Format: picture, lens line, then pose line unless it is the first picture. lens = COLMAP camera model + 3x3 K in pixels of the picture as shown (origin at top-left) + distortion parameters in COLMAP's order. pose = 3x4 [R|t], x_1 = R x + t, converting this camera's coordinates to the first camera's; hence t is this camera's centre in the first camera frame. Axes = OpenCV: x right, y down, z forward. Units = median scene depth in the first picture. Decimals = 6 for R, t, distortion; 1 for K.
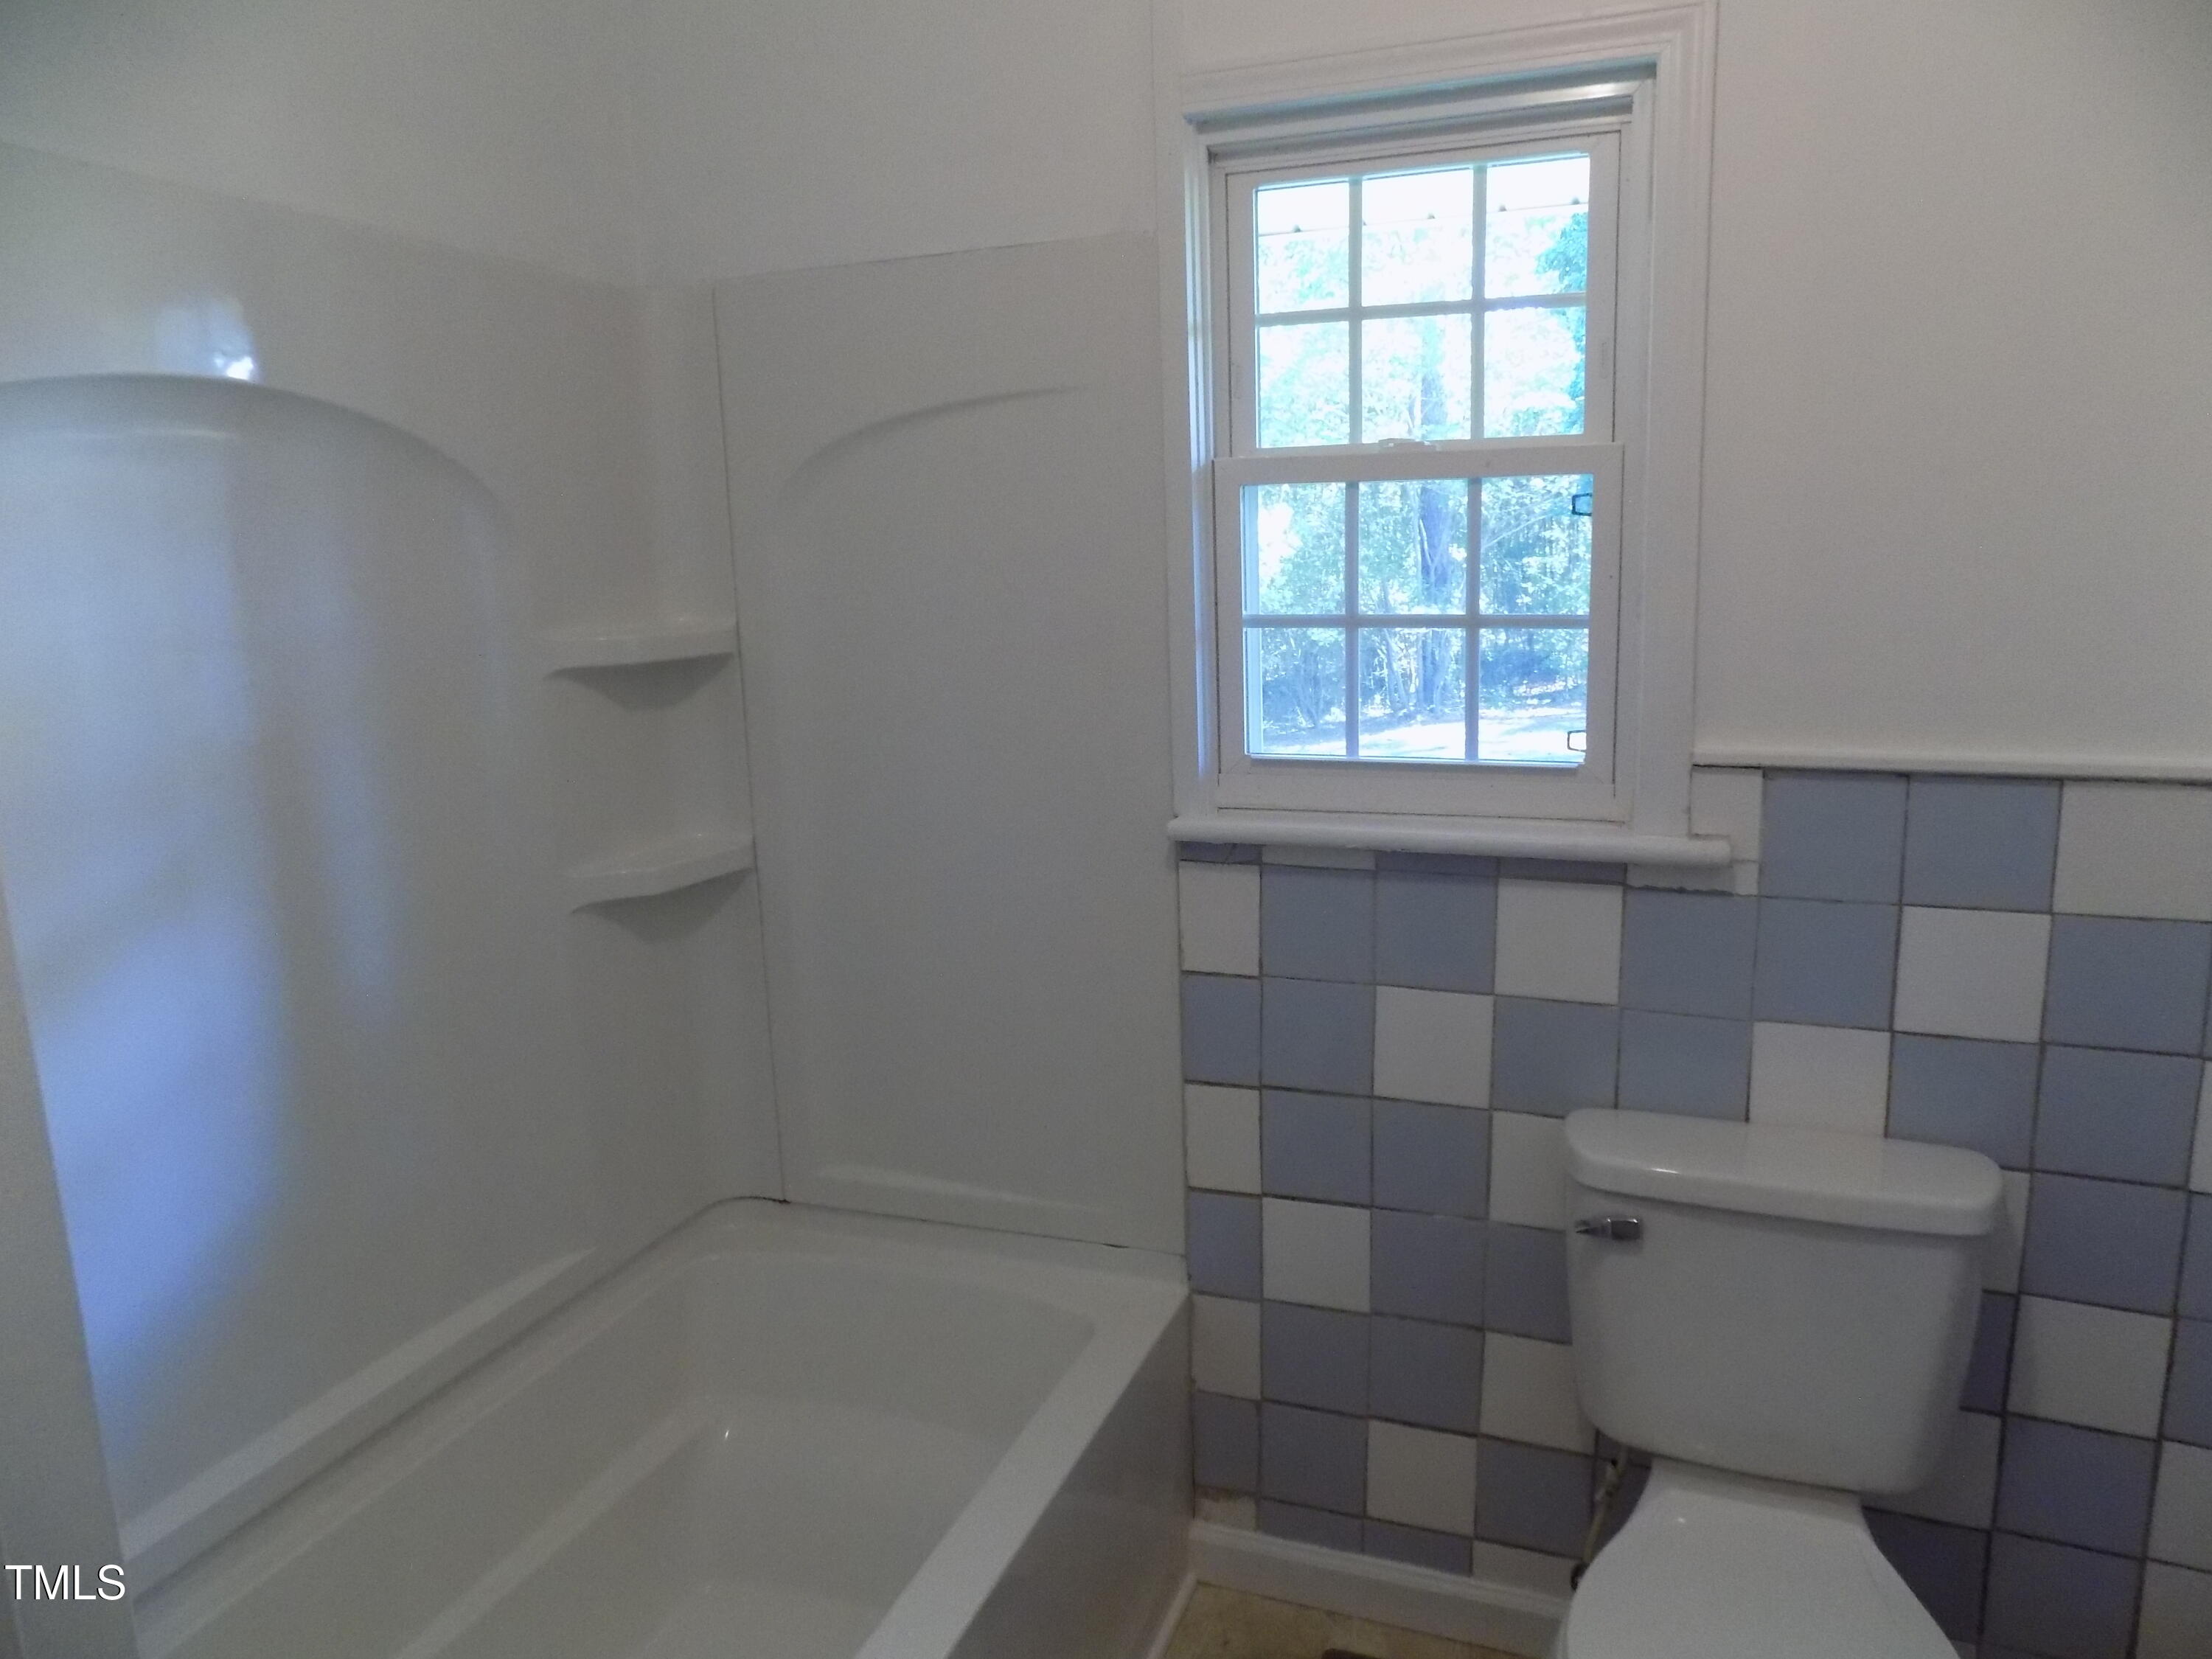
lens RADIAL K [[1509.3, 0, 1119.6], [0, 1509.3, 816.9], [0, 0, 1]] dist [-0.066013, 0.074587]
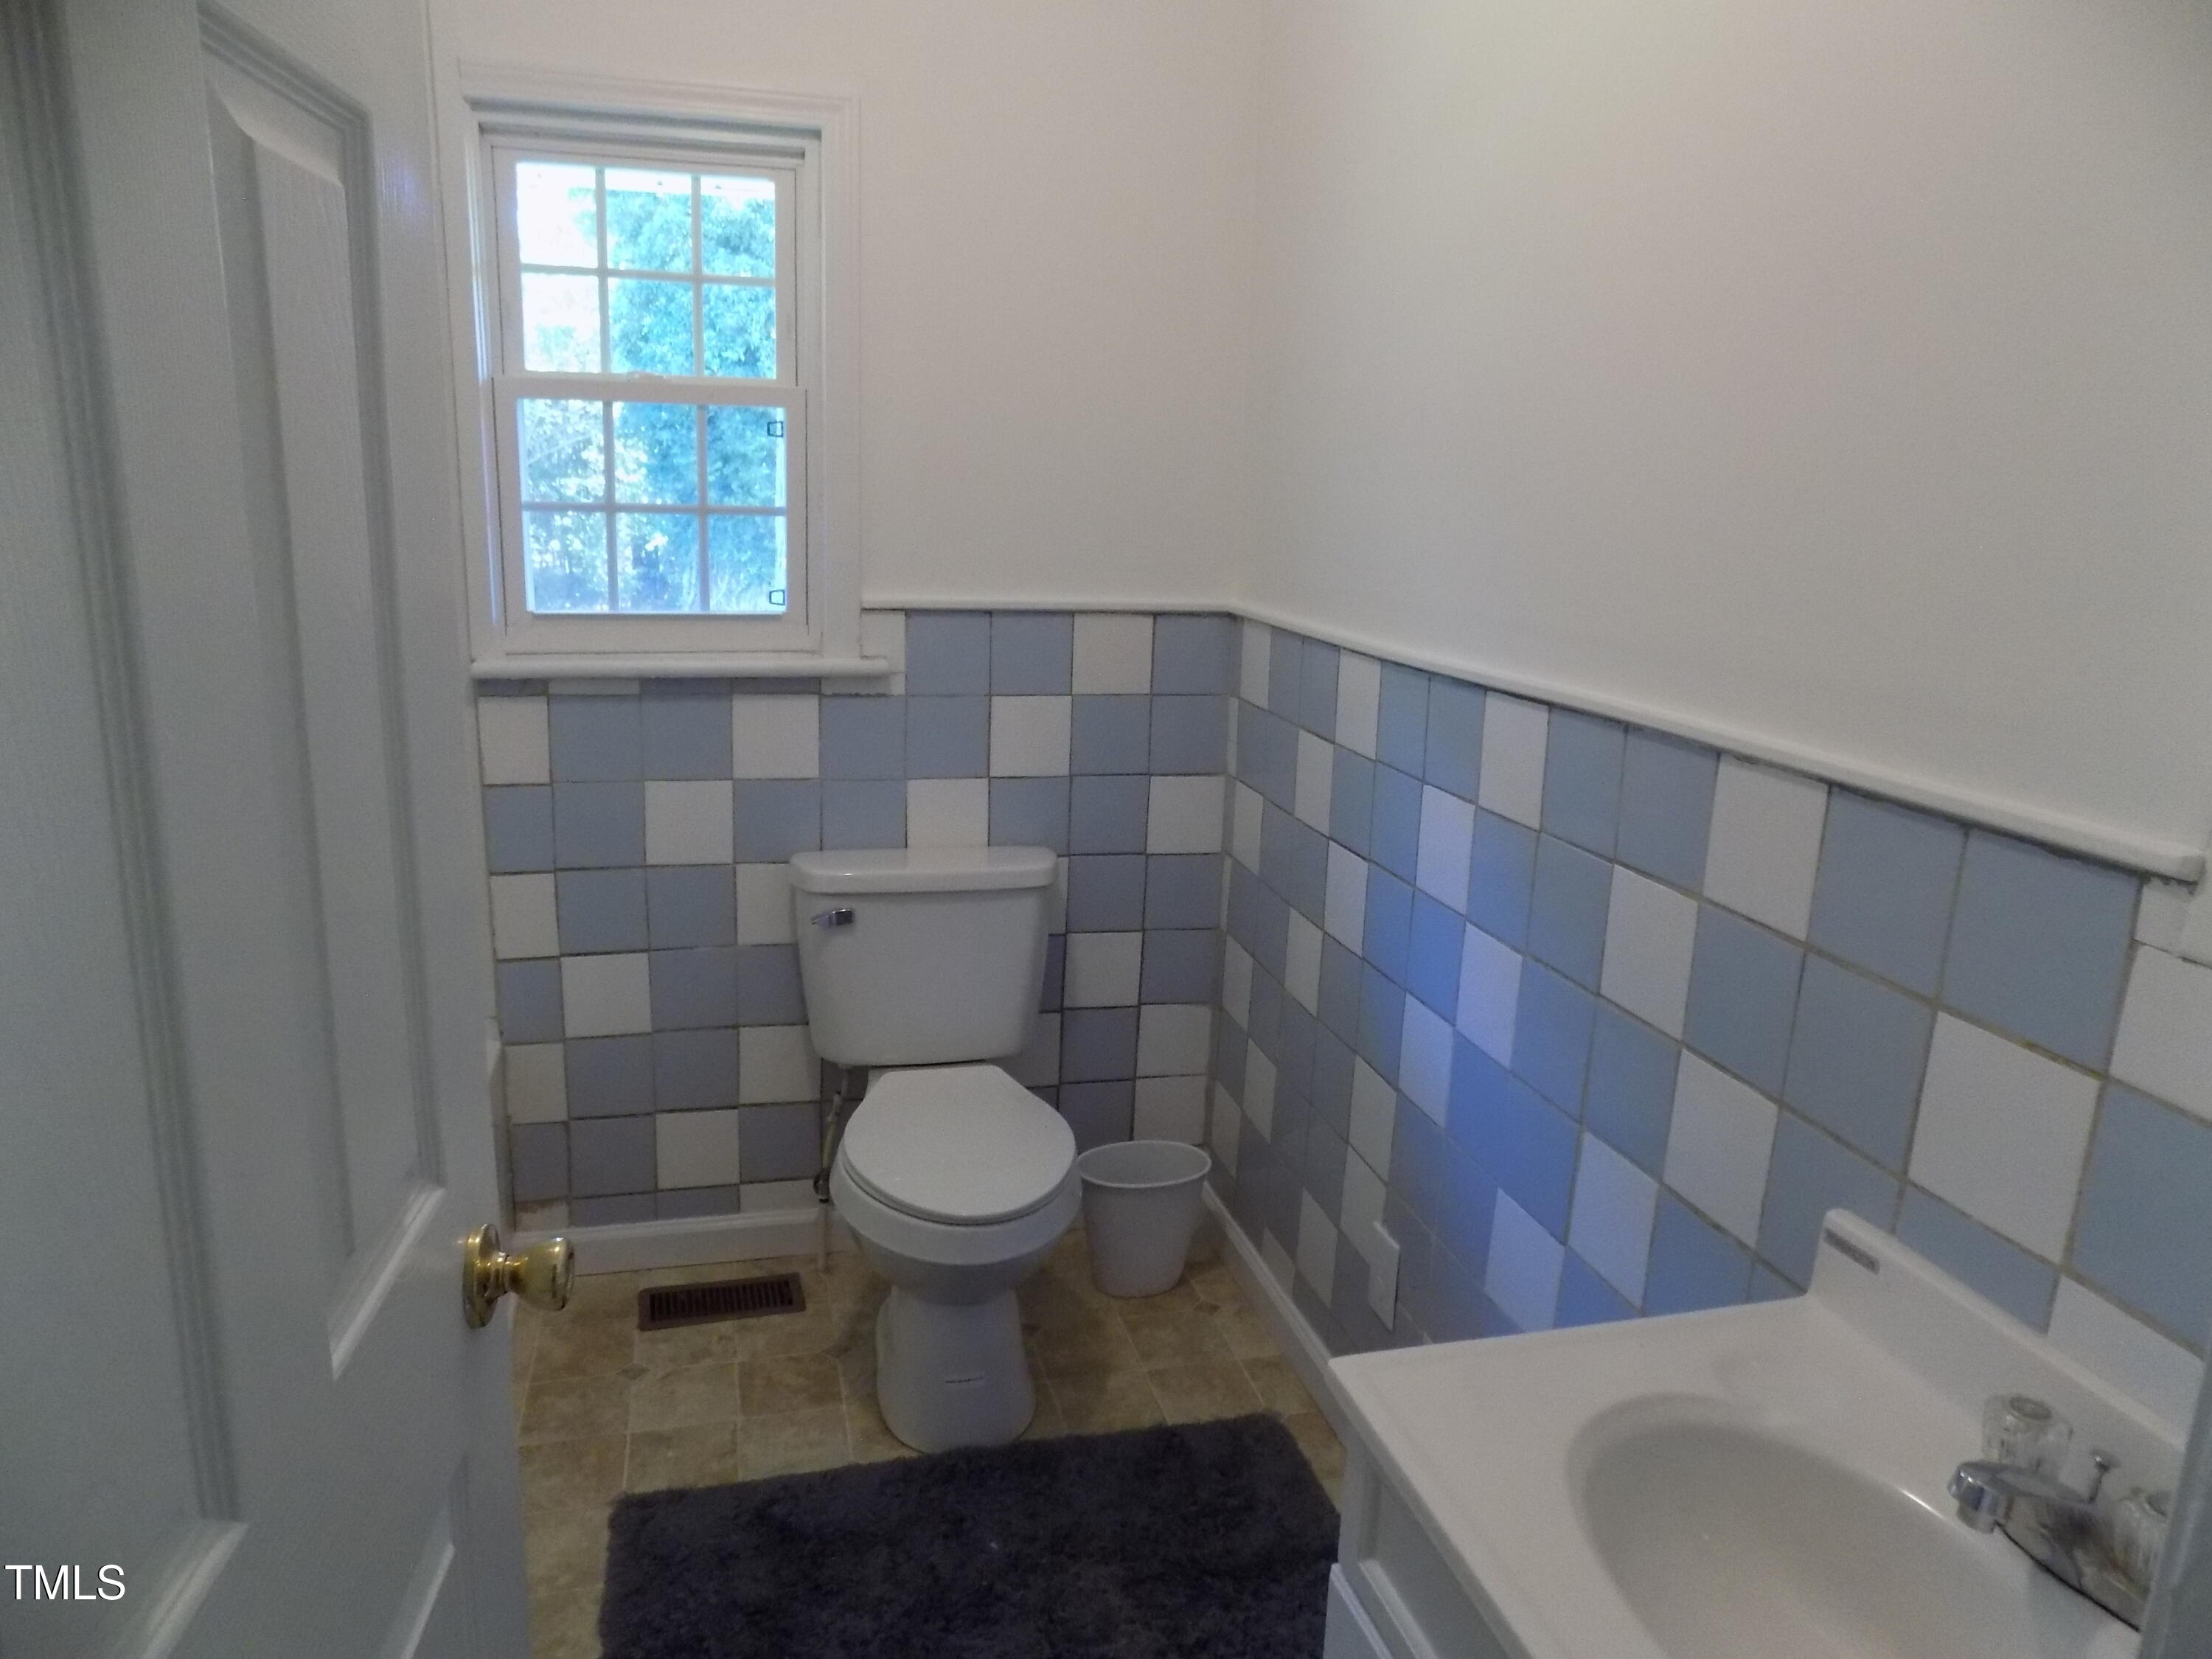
lens RADIAL K [[1509.3, 0, 1119.6], [0, 1509.3, 816.9], [0, 0, 1]] dist [-0.066013, 0.074587]
pose [[0.815813, -0.079975, 0.572759, -0.257271], [0.052002, 0.996524, 0.065077, 0.079832], [-0.575973, -0.023306, 0.817137, -0.345312]]
